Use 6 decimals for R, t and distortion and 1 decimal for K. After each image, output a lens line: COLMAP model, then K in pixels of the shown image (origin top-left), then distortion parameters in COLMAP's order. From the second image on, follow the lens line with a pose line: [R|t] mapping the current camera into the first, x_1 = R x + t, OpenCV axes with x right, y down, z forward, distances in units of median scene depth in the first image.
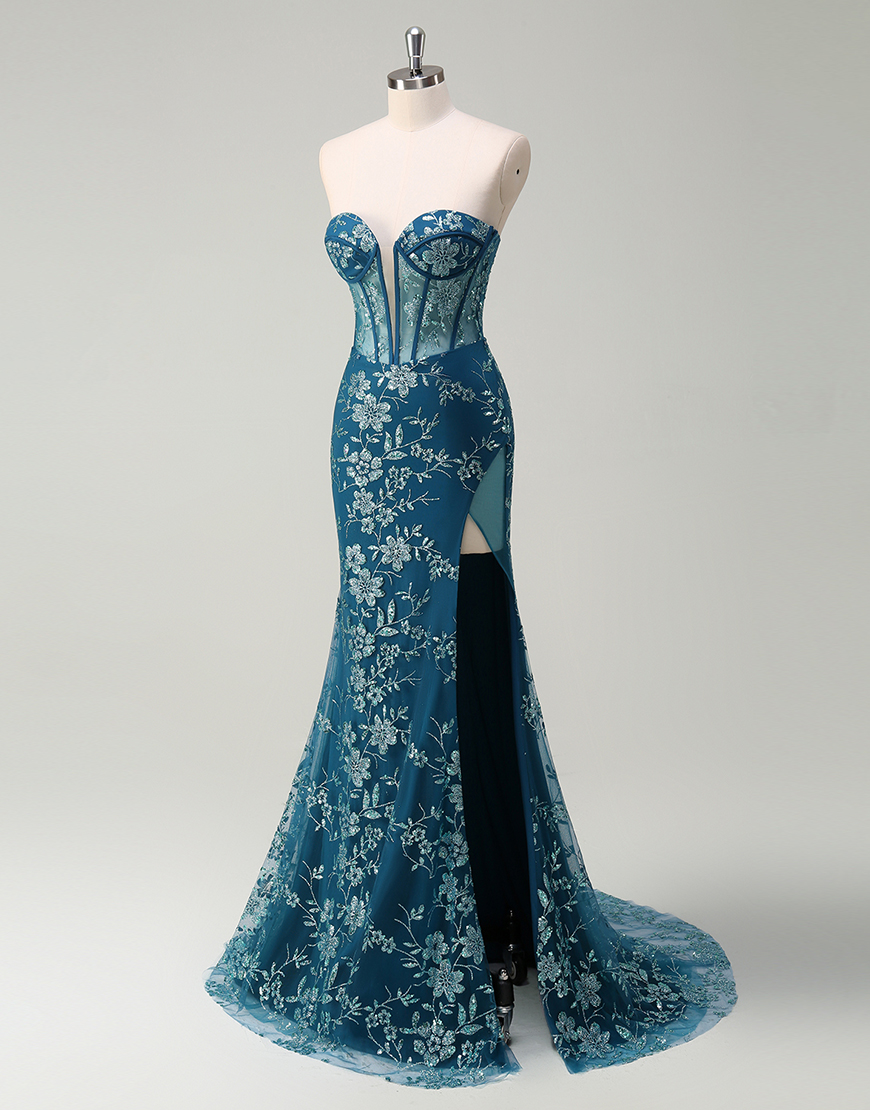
lens RADIAL K [[2043.4, 0, 422.4], [0, 2043.4, 551.0], [0, 0, 1]] dist [0.447151, 0.000000]
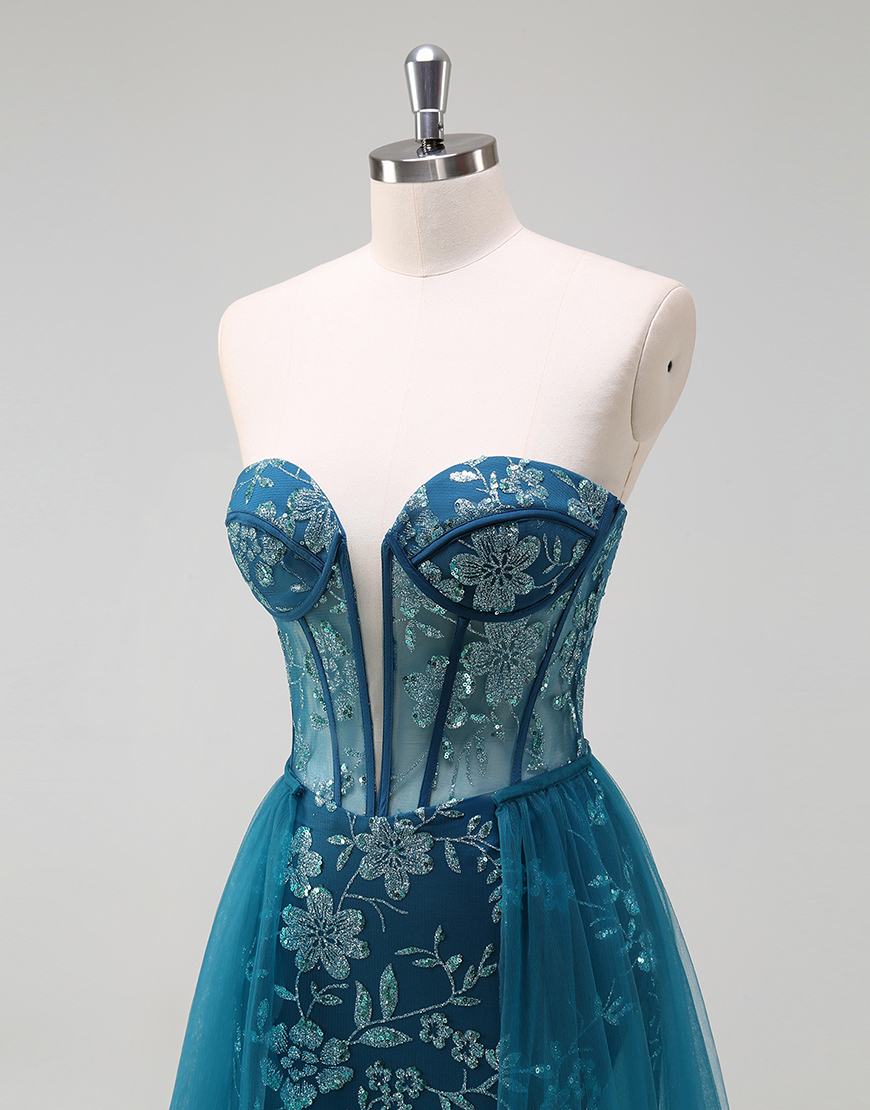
lens RADIAL K [[1962.8, 0, 433.1], [0, 1962.8, 562.0], [0, 0, 1]] dist [0.224294, 0.000000]
pose [[0.999956, -0.002461, 0.009062, -0.006757], [0.002976, 0.998355, -0.057262, -0.120470], [-0.008906, 0.057286, 0.998318, 0.604248]]
